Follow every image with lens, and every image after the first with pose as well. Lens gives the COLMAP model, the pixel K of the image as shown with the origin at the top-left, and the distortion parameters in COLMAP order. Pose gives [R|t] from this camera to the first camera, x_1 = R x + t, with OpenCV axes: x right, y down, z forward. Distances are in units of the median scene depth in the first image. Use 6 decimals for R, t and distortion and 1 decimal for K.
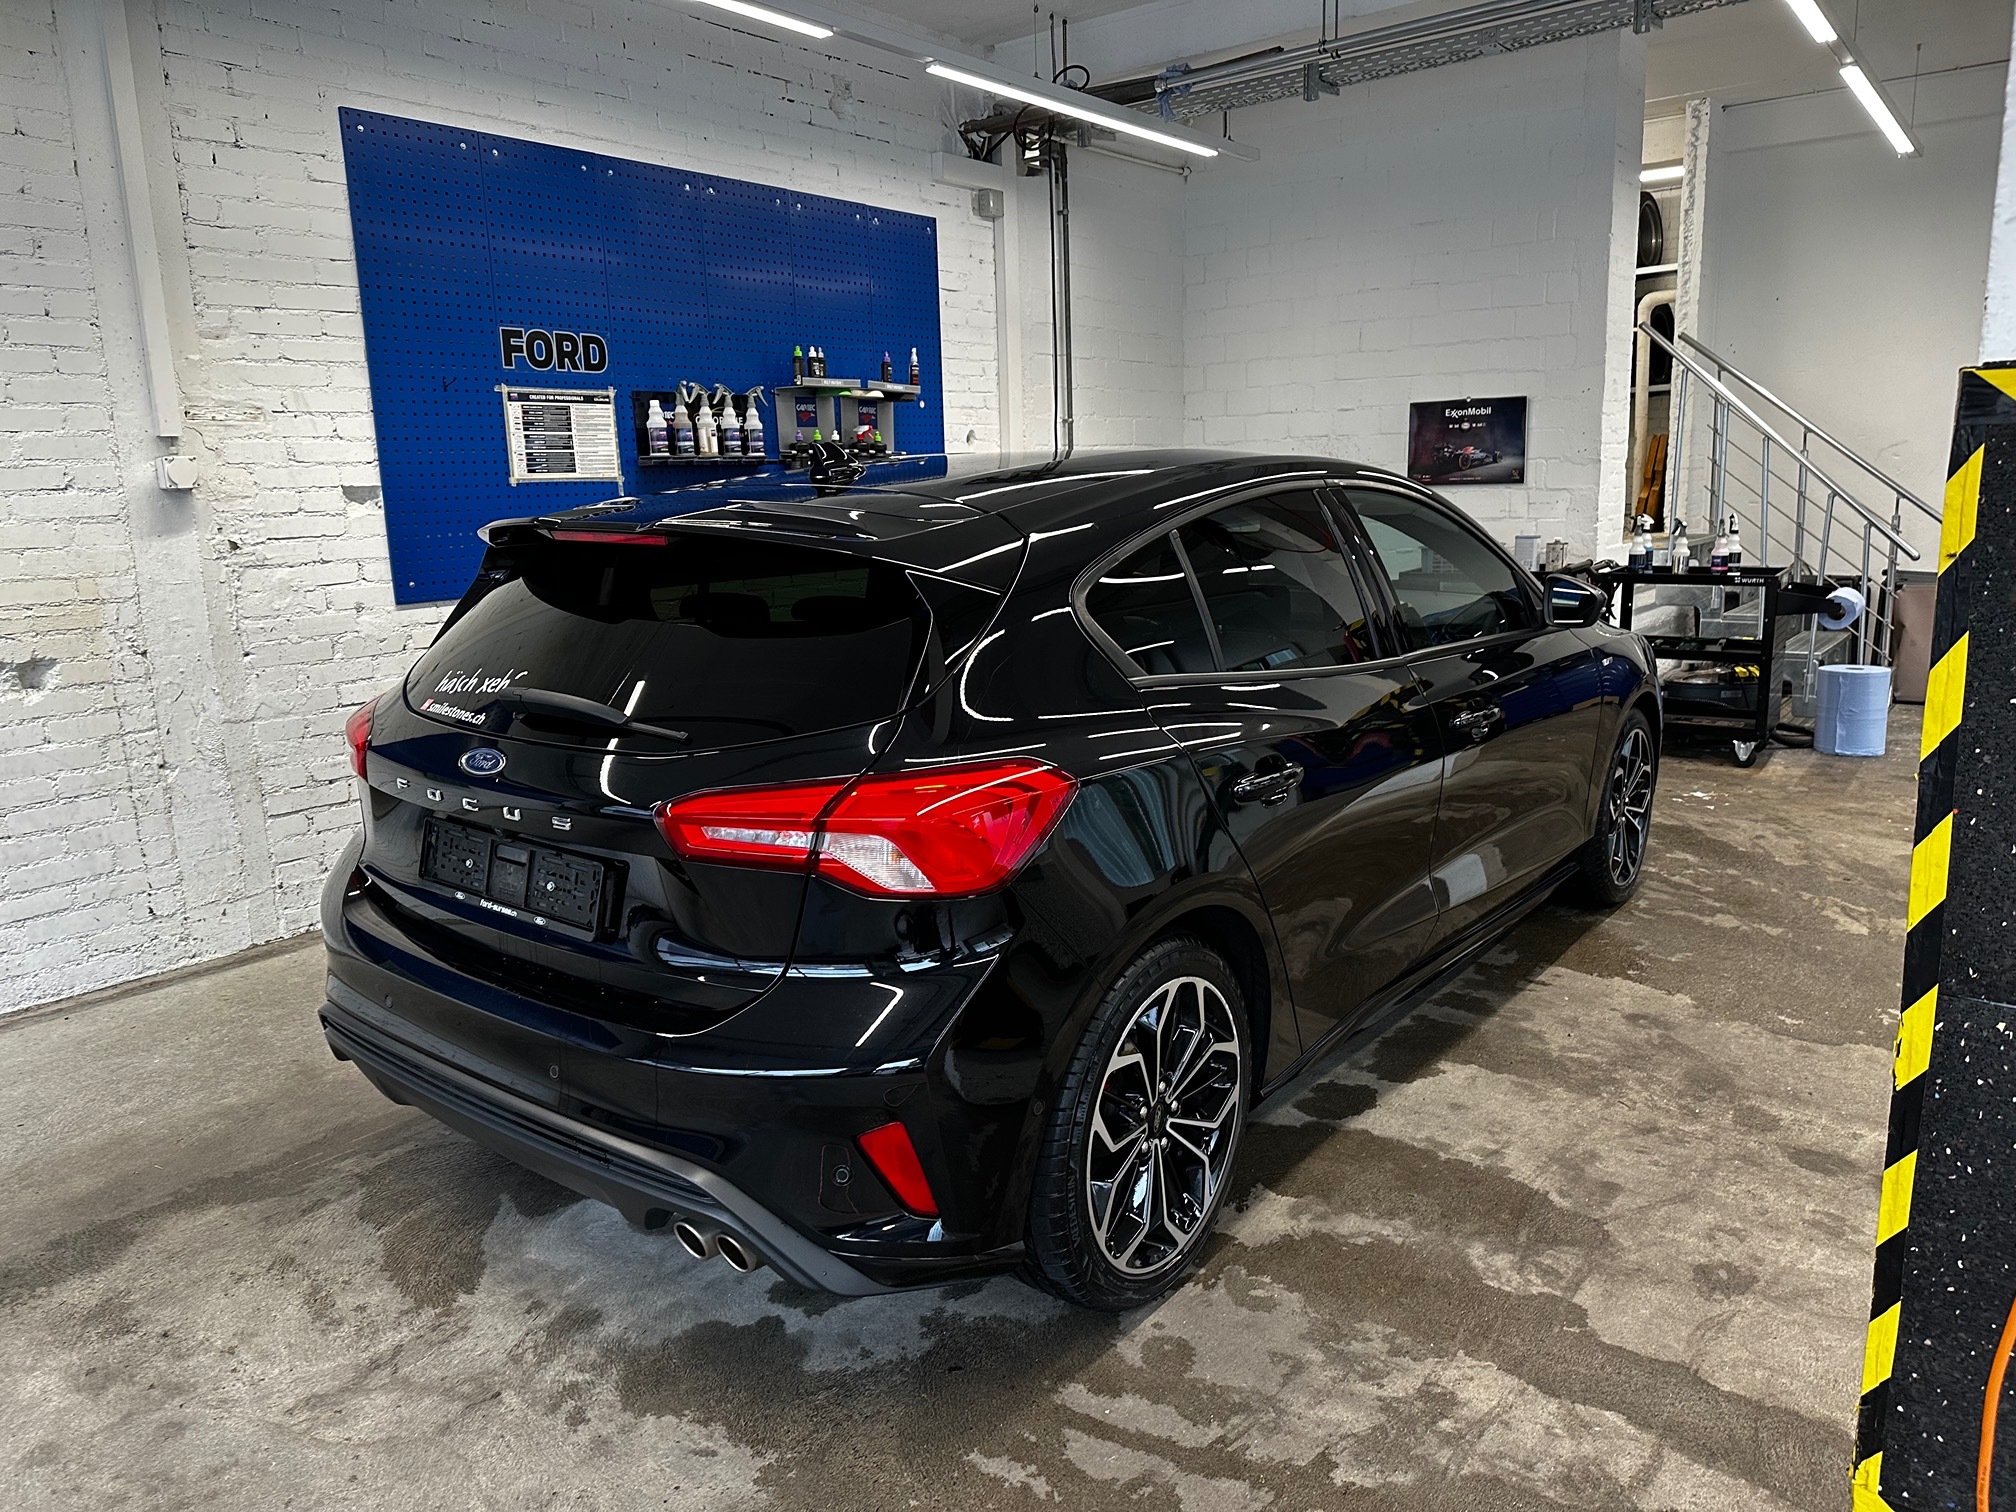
lens RADIAL K [[1419.2, 0, 1024.6], [0, 1419.2, 817.1], [0, 0, 1]] dist [0.062742, -0.086760]
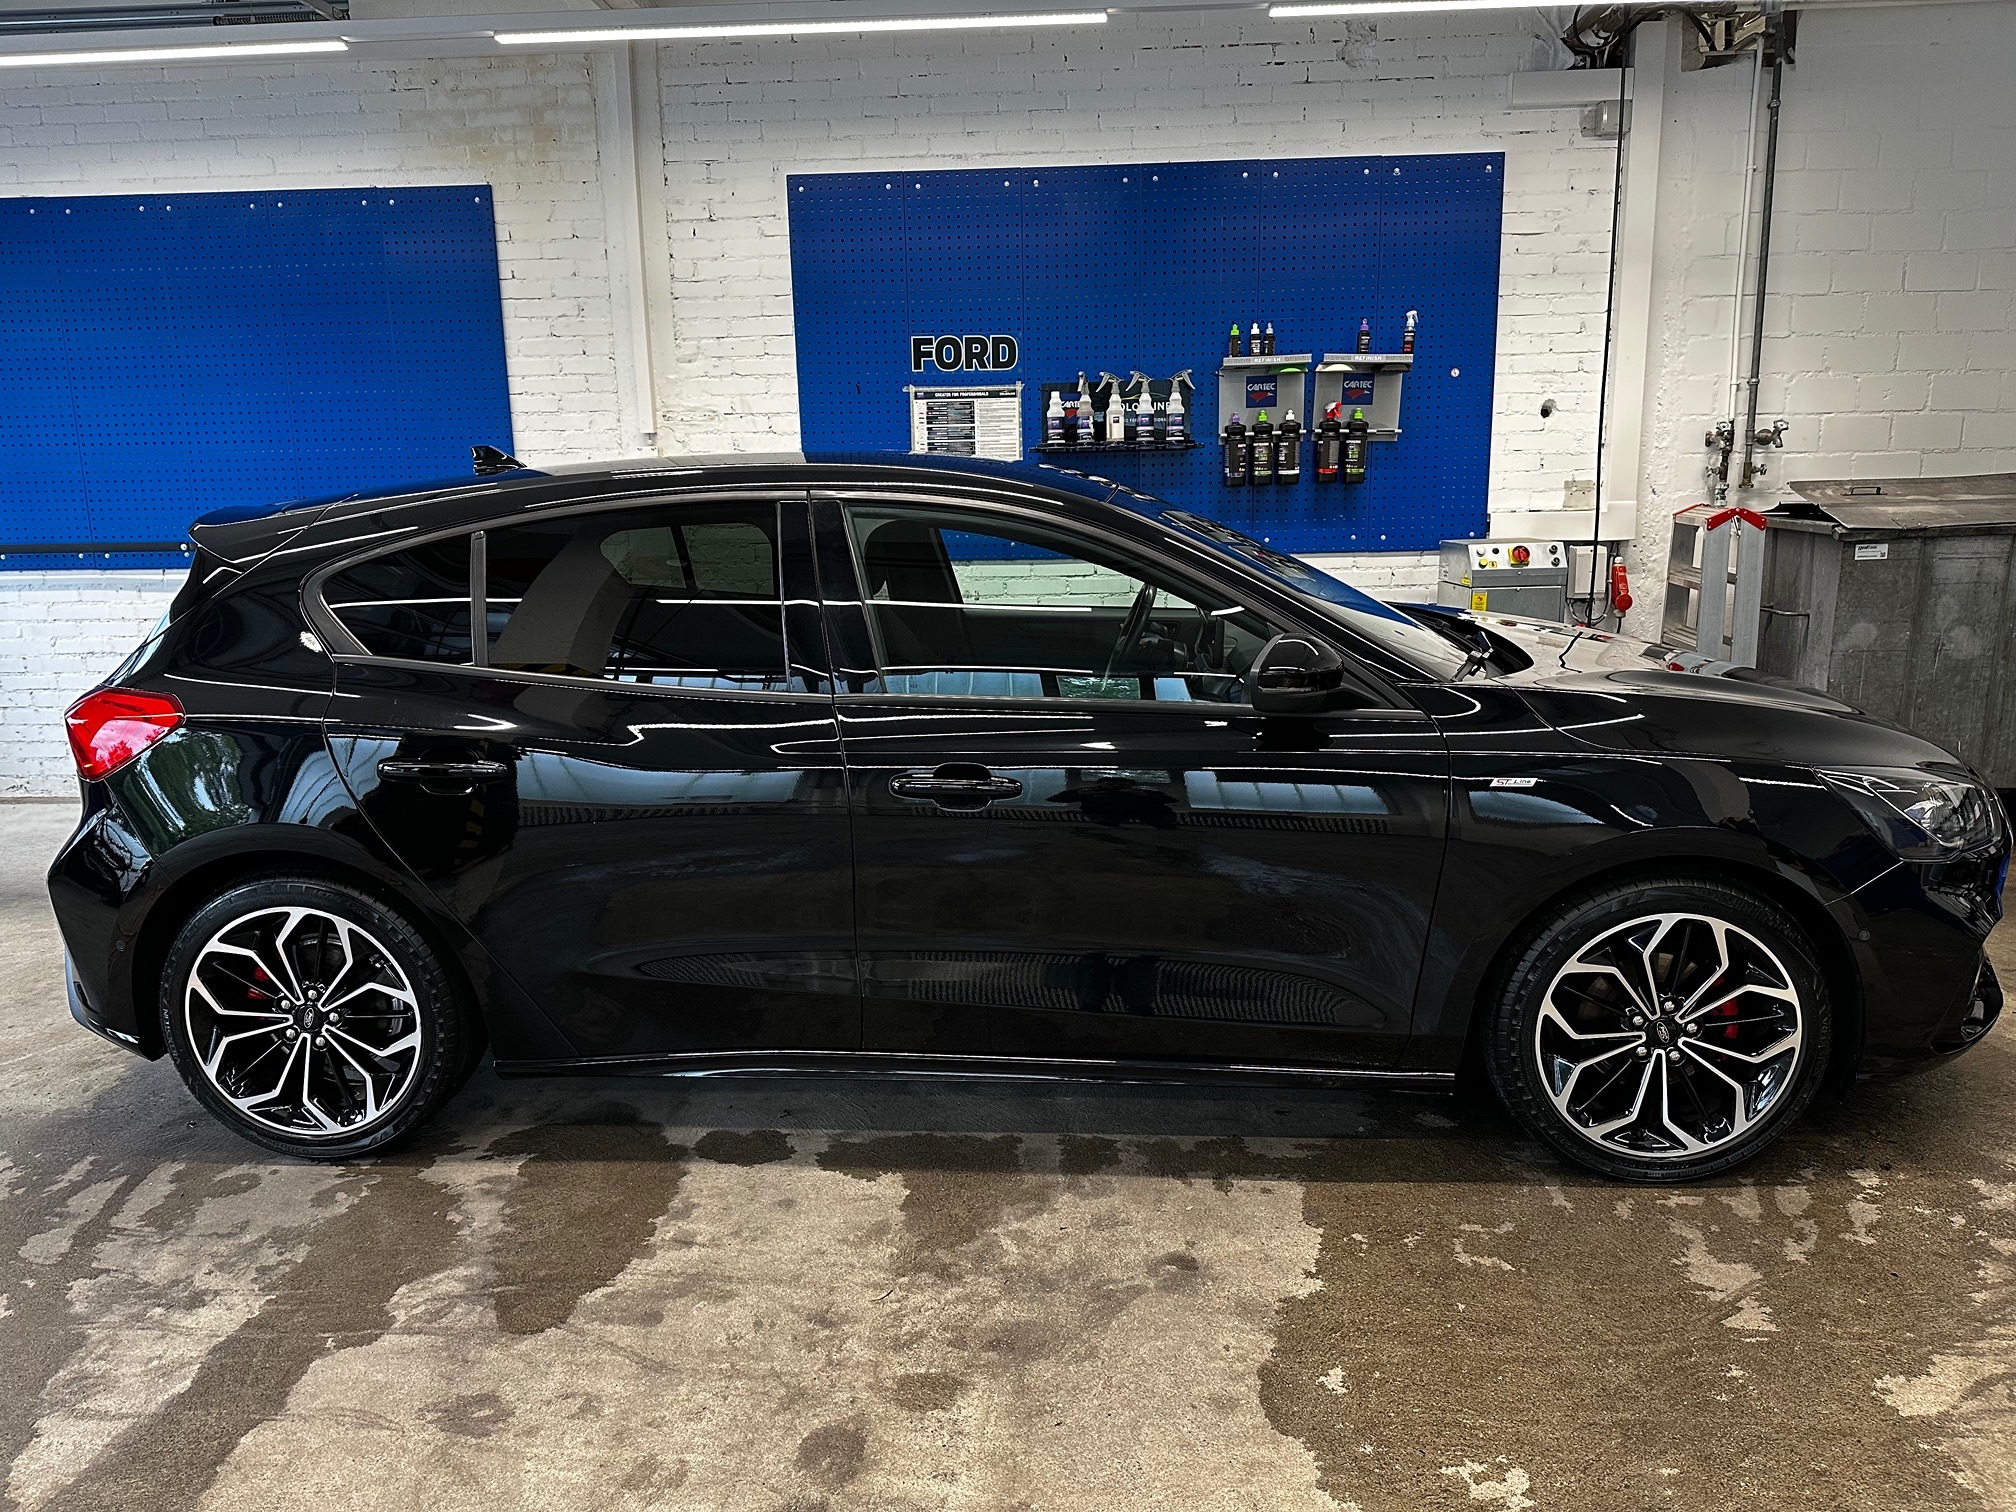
lens RADIAL K [[1419.2, 0, 998.5], [0, 1419.2, 833.4], [0, 0, 1]] dist [0.062742, -0.086760]
pose [[0.547245, 0.220945, -0.807283, 0.776324], [-0.193925, 0.971752, 0.134500, -0.122070], [0.814196, 0.082948, 0.574634, 0.438865]]
